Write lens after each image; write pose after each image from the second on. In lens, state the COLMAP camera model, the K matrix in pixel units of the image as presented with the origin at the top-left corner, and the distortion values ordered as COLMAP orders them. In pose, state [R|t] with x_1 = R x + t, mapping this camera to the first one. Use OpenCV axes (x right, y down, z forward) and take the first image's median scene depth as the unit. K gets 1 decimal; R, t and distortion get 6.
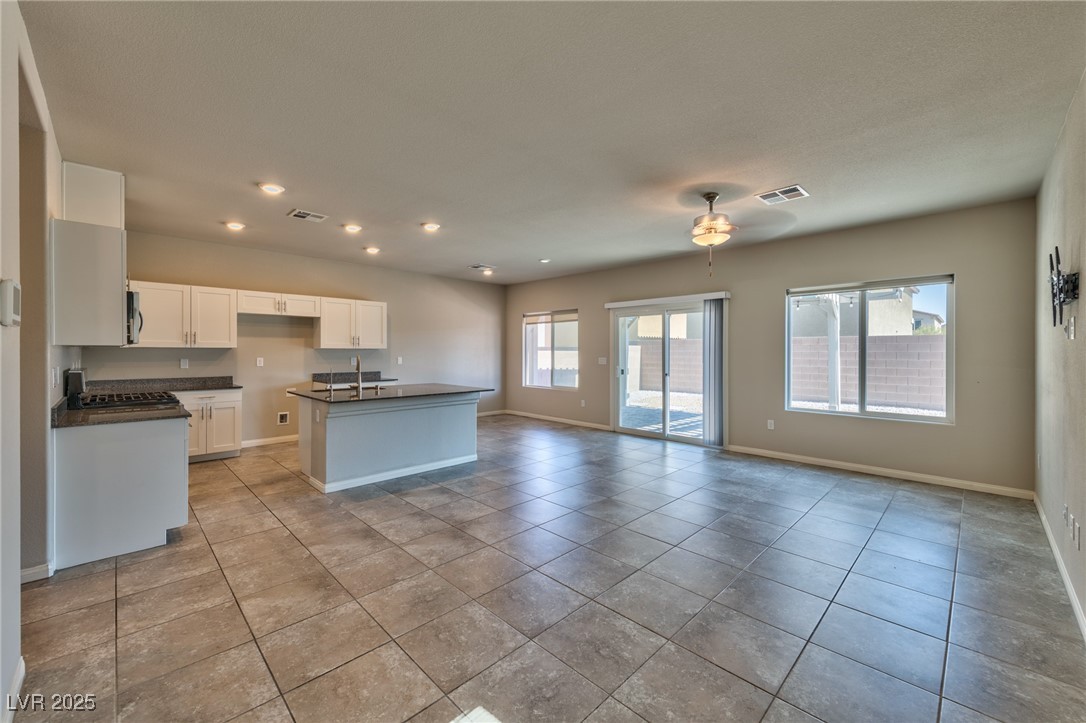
lens RADIAL K [[430.7, 0, 543.7], [0, 430.7, 352.5], [0, 0, 1]] dist [0.001110, 0.000193]
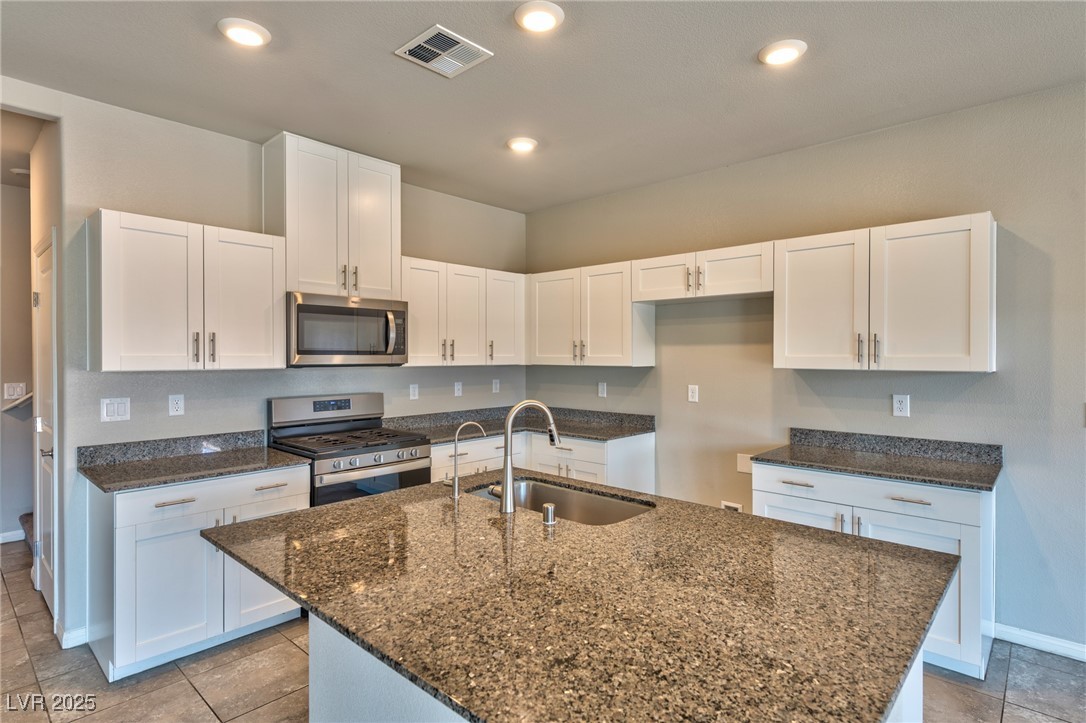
lens RADIAL K [[558.6, 0, 550.2], [0, 558.6, 359.3], [0, 0, 1]] dist [-0.000091, -0.000129]
pose [[0.050969, 0.005705, -0.998684, -0.009914], [-0.003795, 0.999978, 0.005519, -0.027119], [0.998693, 0.003509, 0.050990, 1.016307]]
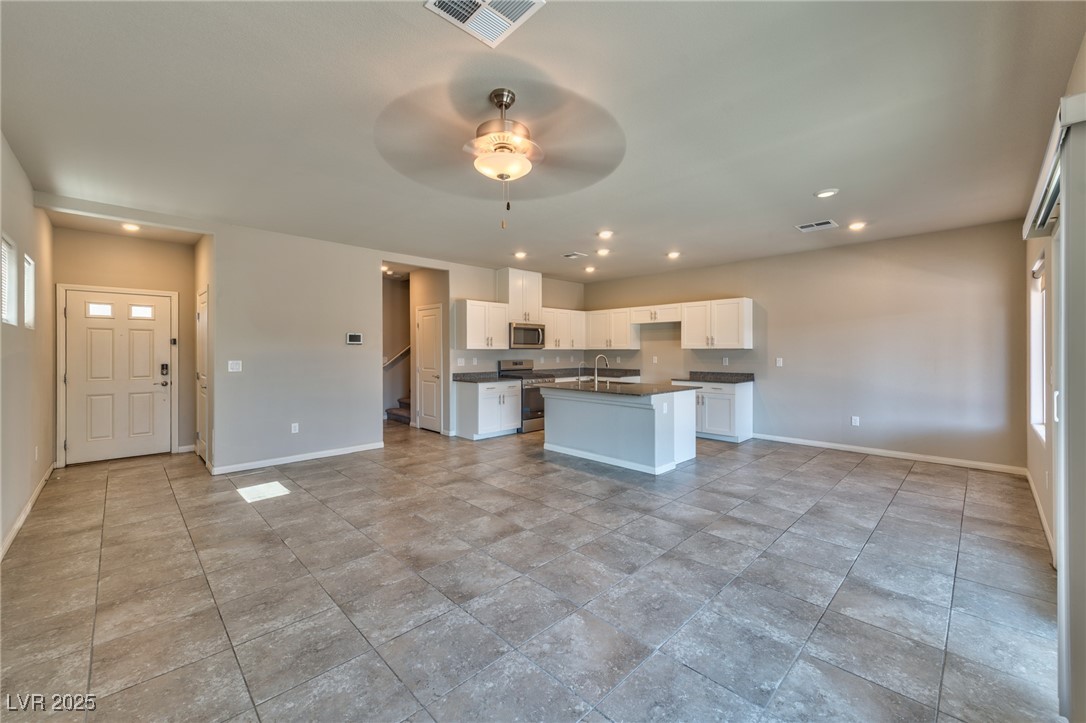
lens RADIAL K [[430.7, 0, 543.7], [0, 430.7, 352.5], [0, 0, 1]] dist [0.001110, 0.000193]
pose [[-0.011035, -0.001150, -0.999938, 0.809651], [-0.001418, 0.999998, -0.001135, 0.002344], [0.999938, 0.001406, -0.011037, 0.868223]]
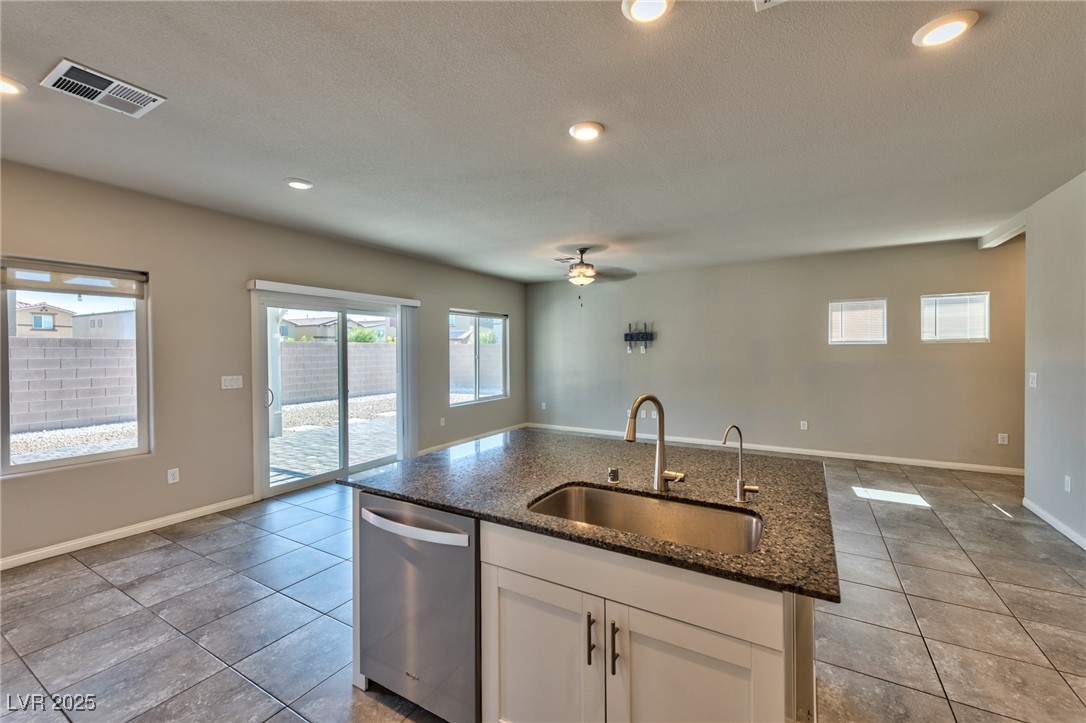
lens RADIAL K [[430.7, 0, 543.7], [0, 430.7, 352.5], [0, 0, 1]] dist [0.001110, 0.000193]
pose [[-0.235709, -0.004351, 0.971814, -0.763361], [0.009322, 0.999934, 0.006738, -0.027106], [-0.971779, 0.010647, -0.235653, 1.185792]]
